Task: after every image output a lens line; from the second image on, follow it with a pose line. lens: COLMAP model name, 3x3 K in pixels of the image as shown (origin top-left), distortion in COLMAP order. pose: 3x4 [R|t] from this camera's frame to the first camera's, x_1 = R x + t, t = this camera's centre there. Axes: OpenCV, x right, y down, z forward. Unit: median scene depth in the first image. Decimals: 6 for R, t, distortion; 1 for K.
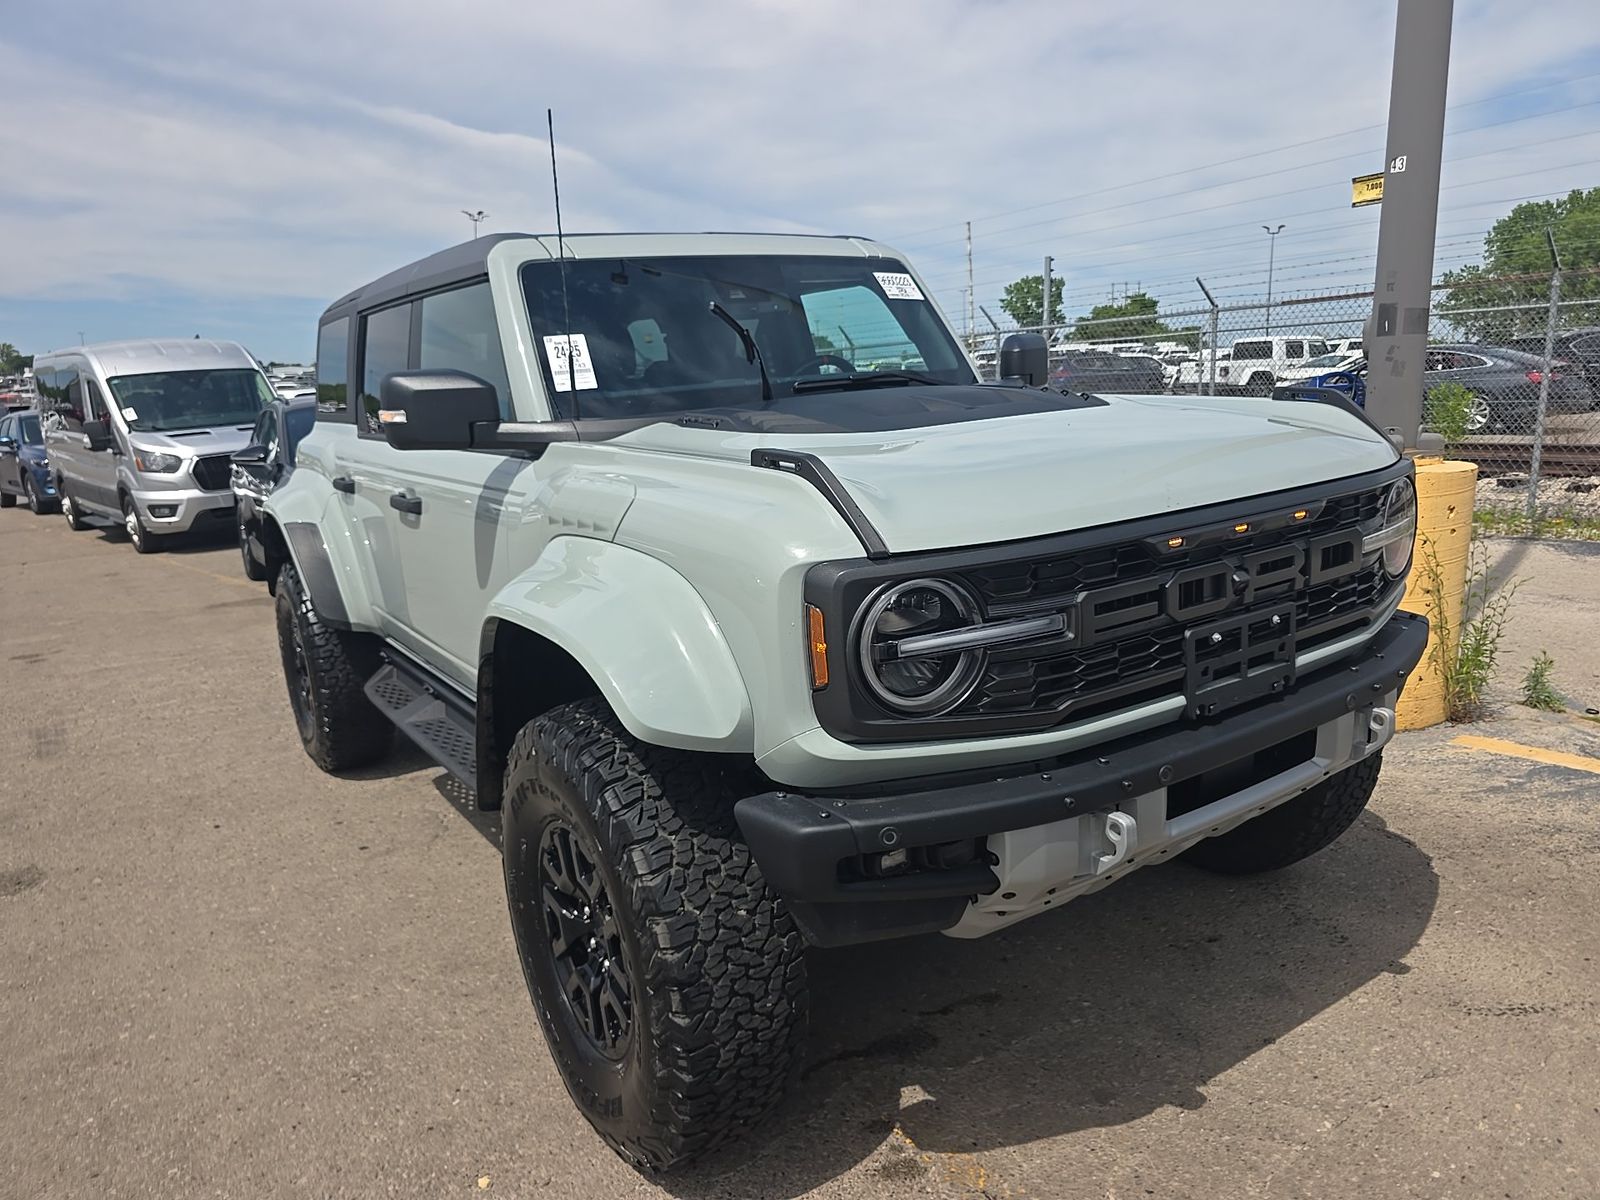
lens RADIAL K [[1084.0, 0, 807.2], [0, 1084.0, 592.8], [0, 0, 1]] dist [0.043460, -0.041413]
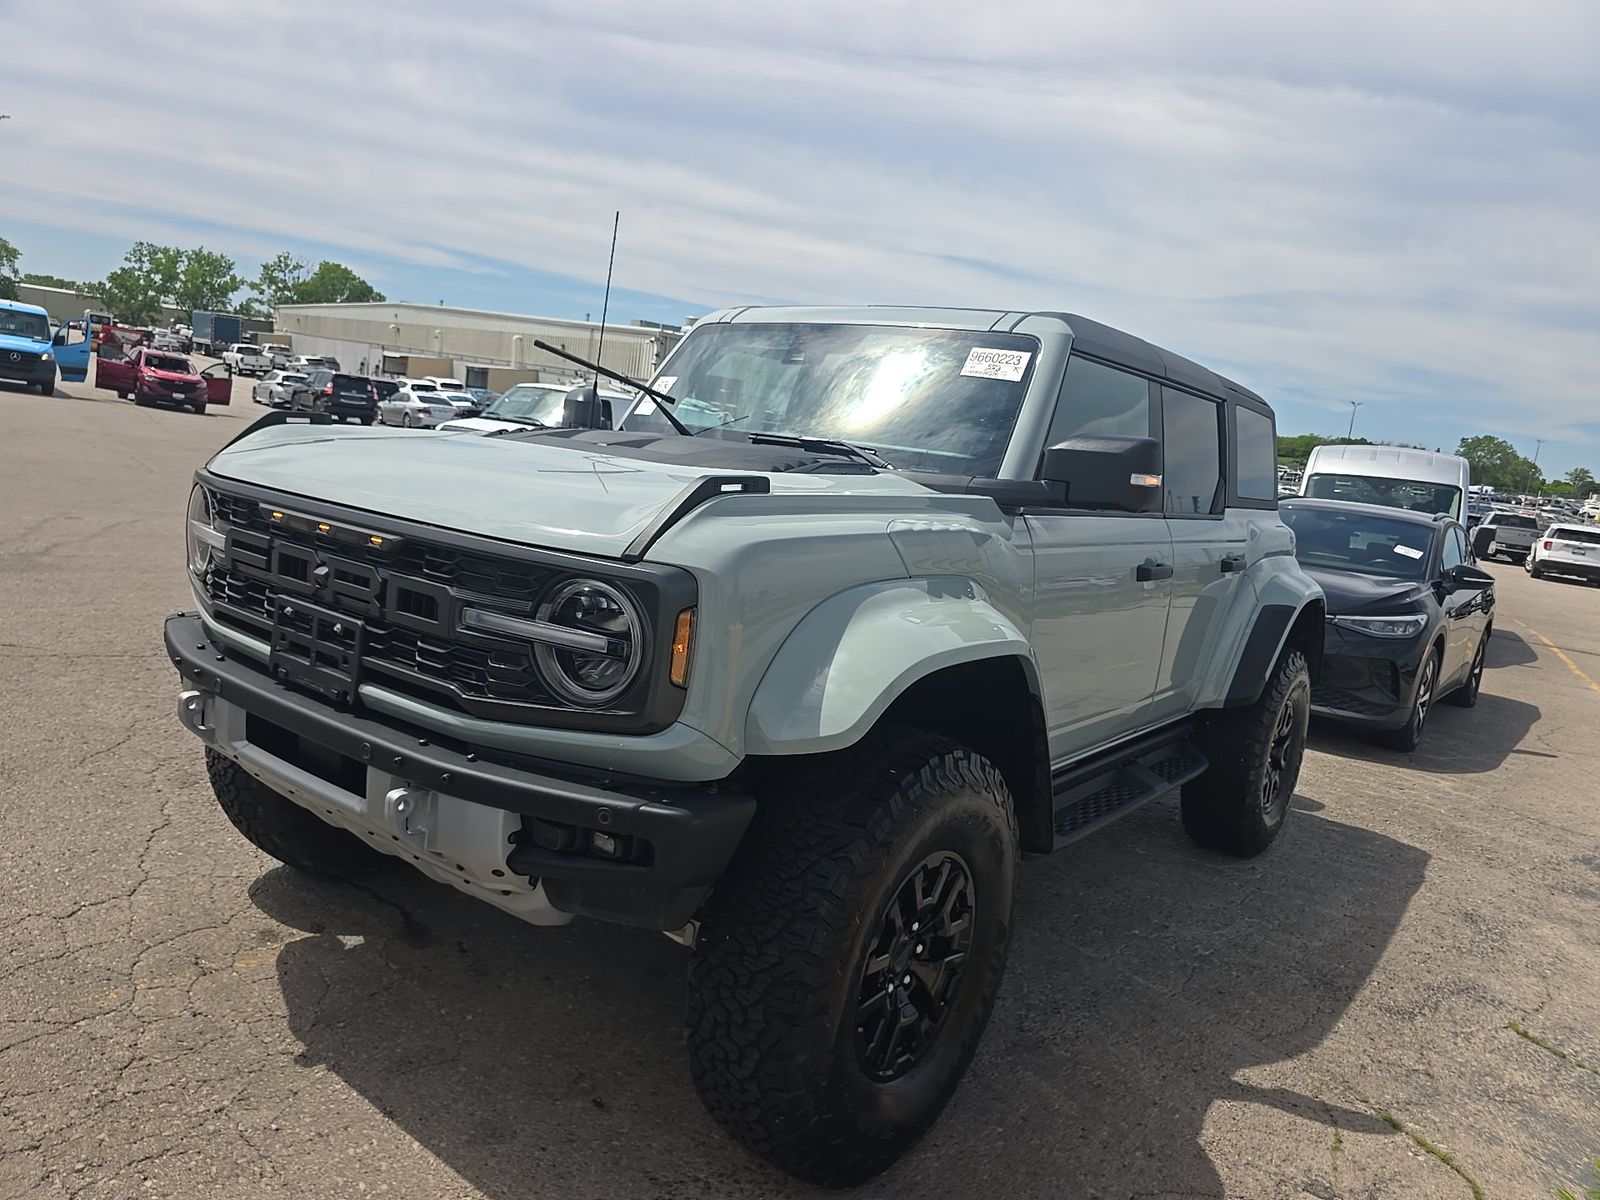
lens RADIAL K [[1084.0, 0, 797.5], [0, 1084.0, 597.5], [0, 0, 1]] dist [0.043460, -0.041413]
pose [[0.323075, 0.231791, -0.917549, 1.361945], [-0.327884, 0.936907, 0.121231, -0.243758], [0.887758, 0.261683, 0.378692, 0.885739]]
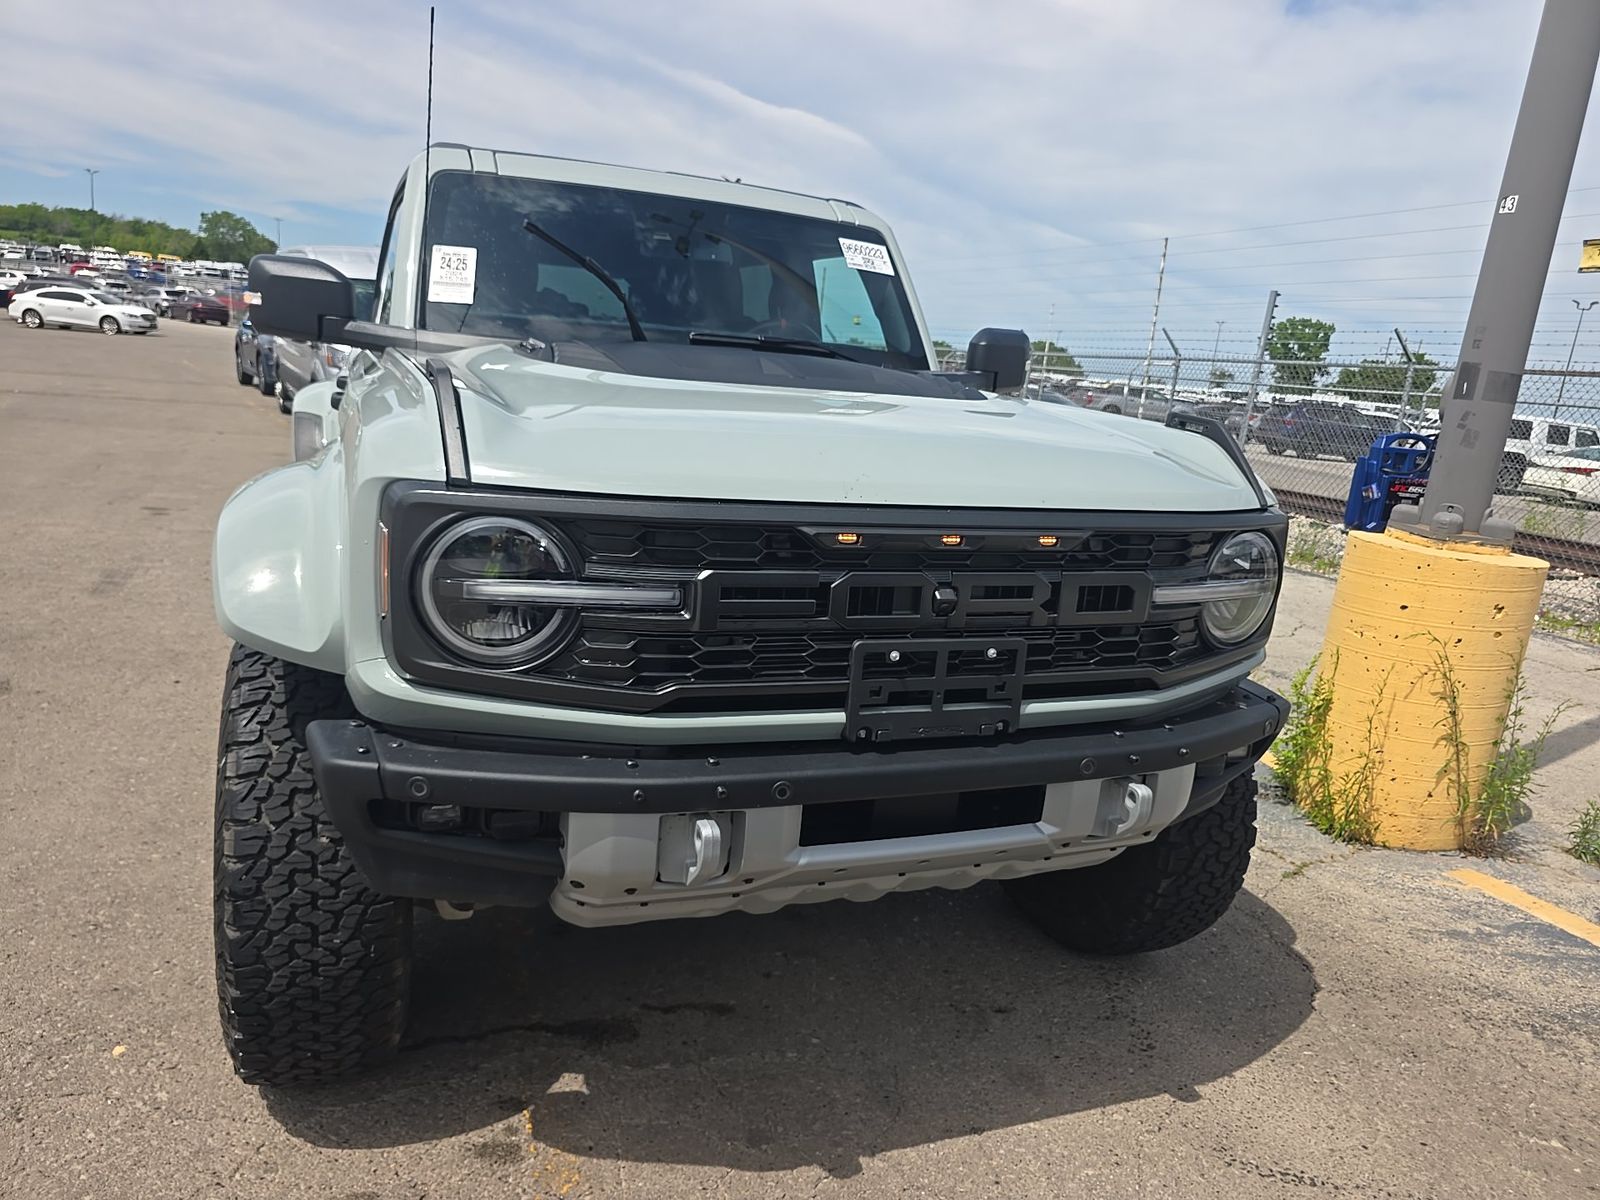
lens RADIAL K [[1084.0, 0, 807.3], [0, 1084.0, 593.5], [0, 0, 1]] dist [0.043460, -0.041413]
pose [[0.967555, 0.186214, -0.170767, 0.381718], [-0.185047, 0.982464, 0.022869, -0.013289], [0.172031, 0.009473, 0.985046, 0.106641]]
